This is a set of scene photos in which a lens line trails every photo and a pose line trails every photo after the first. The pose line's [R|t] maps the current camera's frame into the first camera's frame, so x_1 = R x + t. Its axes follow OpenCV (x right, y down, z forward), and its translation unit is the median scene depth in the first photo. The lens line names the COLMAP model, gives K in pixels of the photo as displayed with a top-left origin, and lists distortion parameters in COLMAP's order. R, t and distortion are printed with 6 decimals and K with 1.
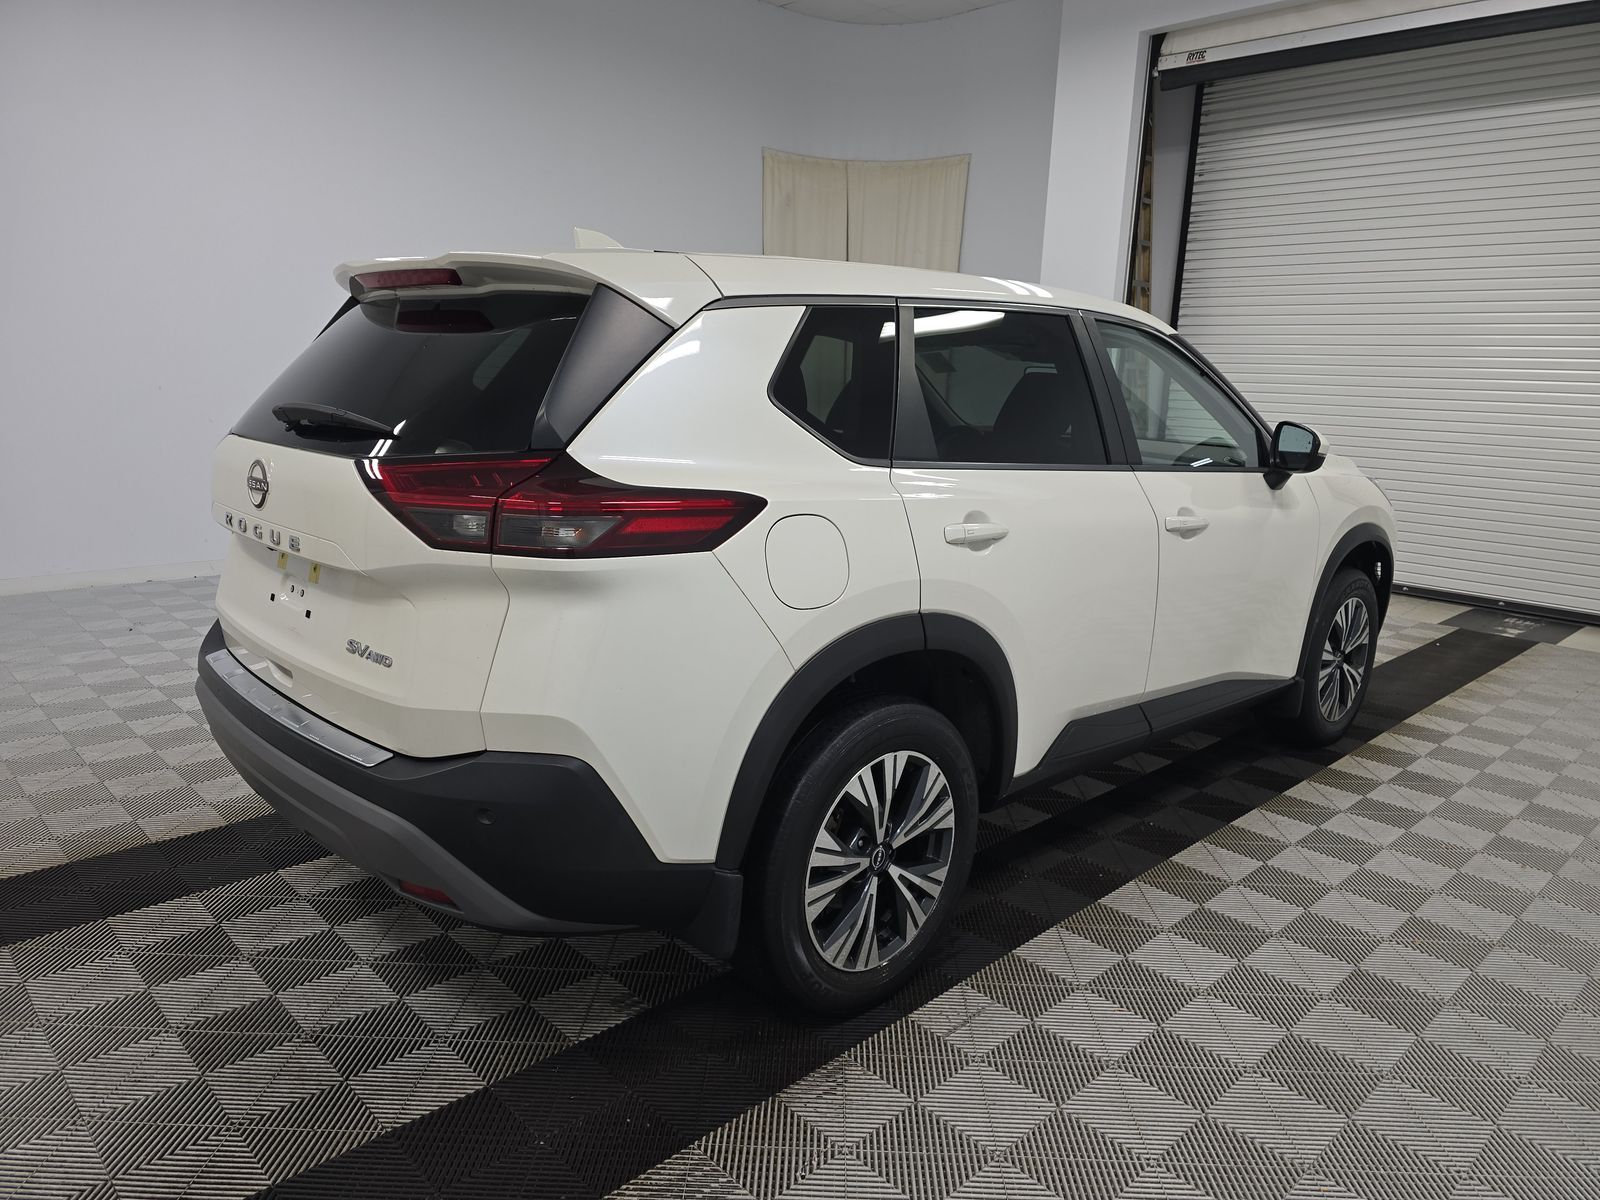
lens RADIAL K [[1075.1, 0, 807.0], [0, 1075.1, 621.2], [0, 0, 1]] dist [0.069736, -0.052684]
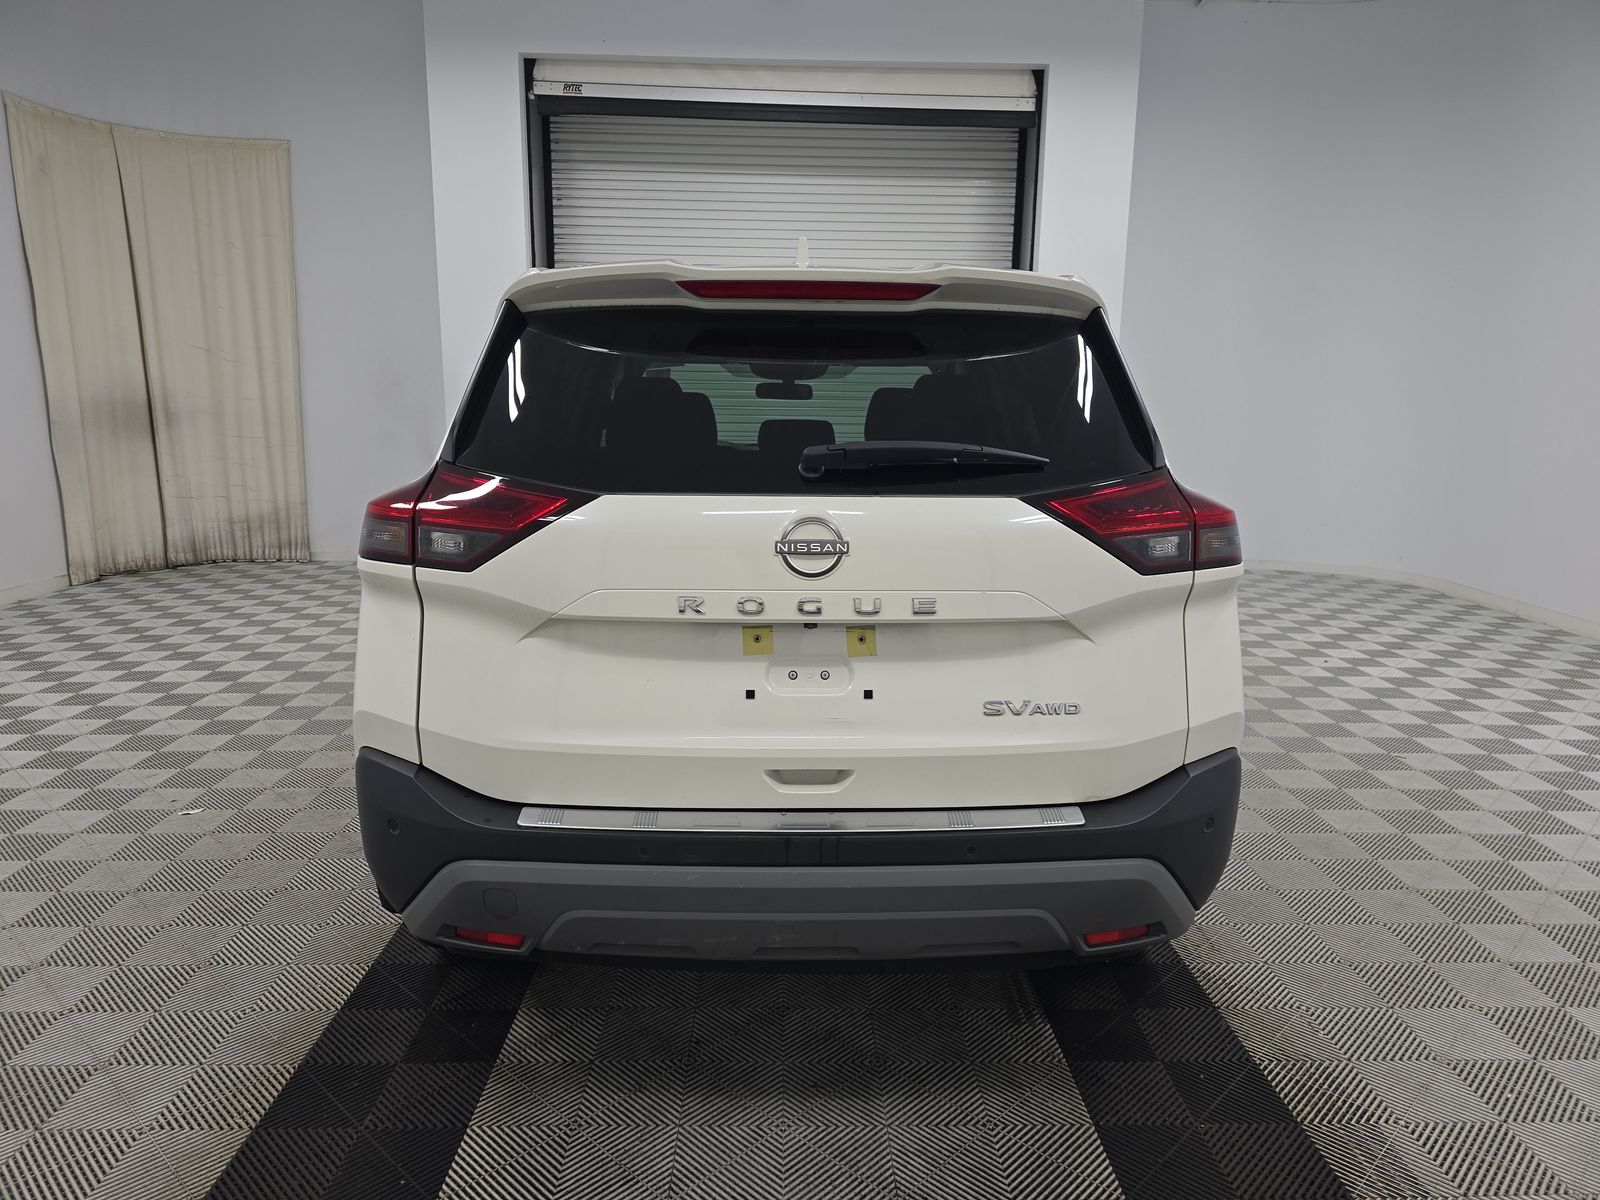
lens RADIAL K [[1075.1, 0, 807.0], [0, 1075.1, 621.2], [0, 0, 1]] dist [0.069736, -0.052684]
pose [[0.681937, -0.171957, 0.710910, -0.320311], [0.179323, 0.981613, 0.065421, -0.037196], [-0.709088, 0.082869, 0.700234, 0.138997]]
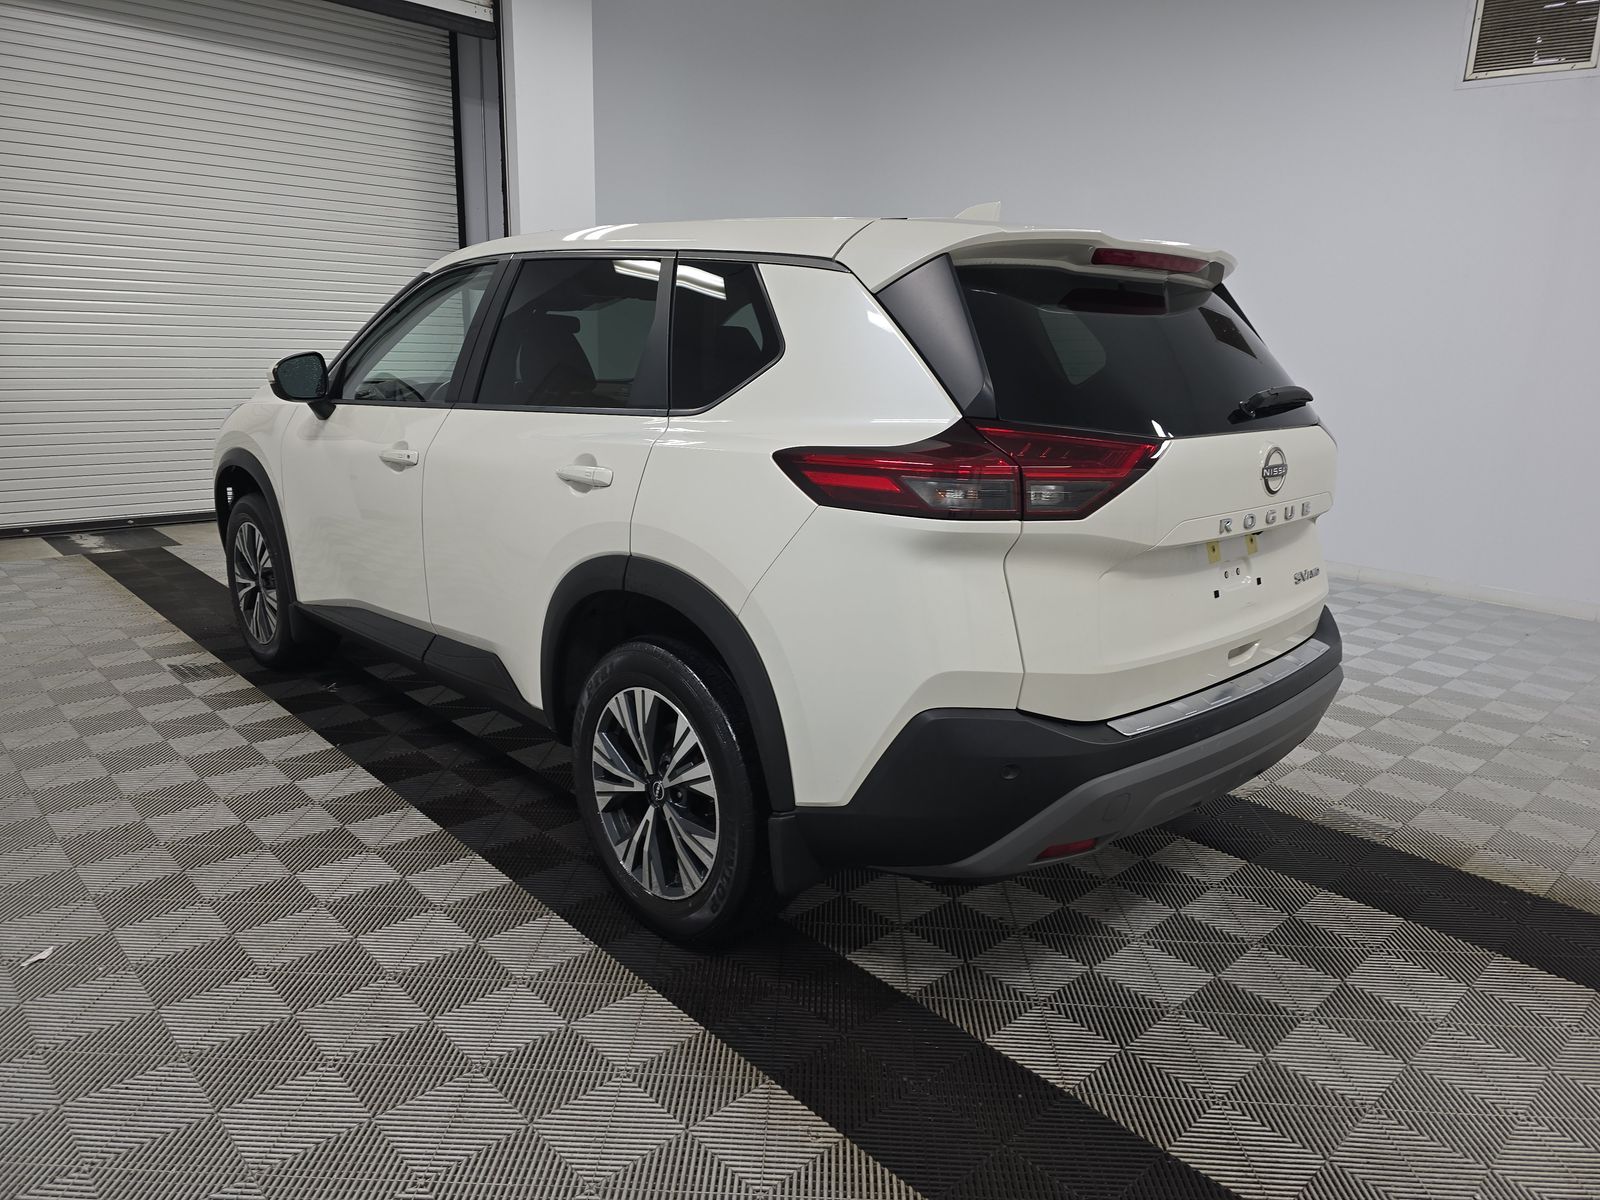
lens RADIAL K [[1075.1, 0, 807.0], [0, 1075.1, 621.2], [0, 0, 1]] dist [0.069736, -0.052684]
pose [[0.014510, -0.284873, 0.958456, -0.459057], [0.202061, 0.939615, 0.276214, -0.109233], [-0.979265, 0.189659, 0.071196, 0.415484]]
